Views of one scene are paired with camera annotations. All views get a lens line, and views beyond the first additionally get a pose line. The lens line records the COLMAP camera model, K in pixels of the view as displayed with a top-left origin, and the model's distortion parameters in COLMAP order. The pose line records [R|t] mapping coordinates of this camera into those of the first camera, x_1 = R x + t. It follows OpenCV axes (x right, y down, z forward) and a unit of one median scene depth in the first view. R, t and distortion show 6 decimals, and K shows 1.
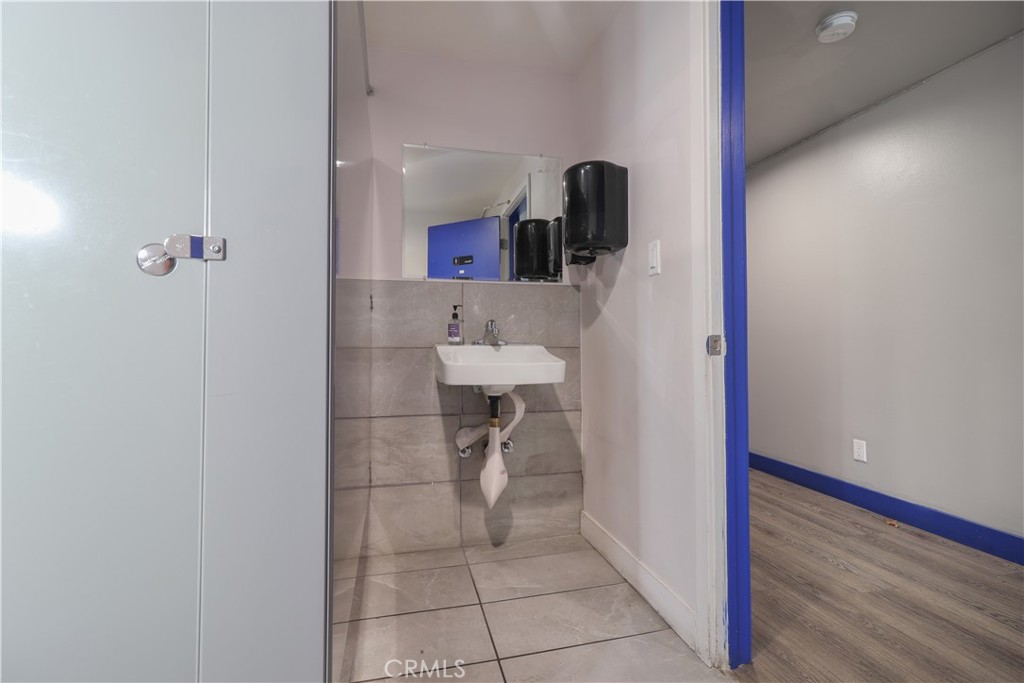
lens RADIAL K [[469.2, 0, 512.6], [0, 469.2, 343.5], [0, 0, 1]] dist [0.002562, 0.000058]
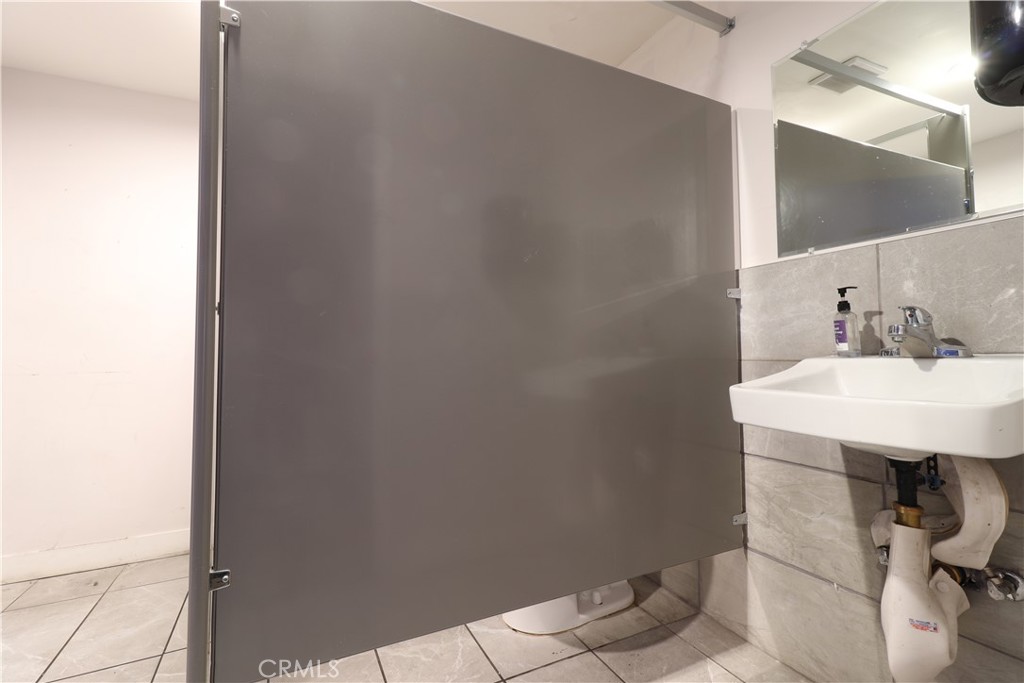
lens RADIAL K [[469.2, 0, 511.2], [0, 469.2, 335.9], [0, 0, 1]] dist [0.002562, 0.000058]
pose [[0.205536, -0.036902, -0.977954, 0.353537], [0.018859, 0.999253, -0.033742, -0.010832], [0.978468, -0.011508, 0.206078, 0.477282]]
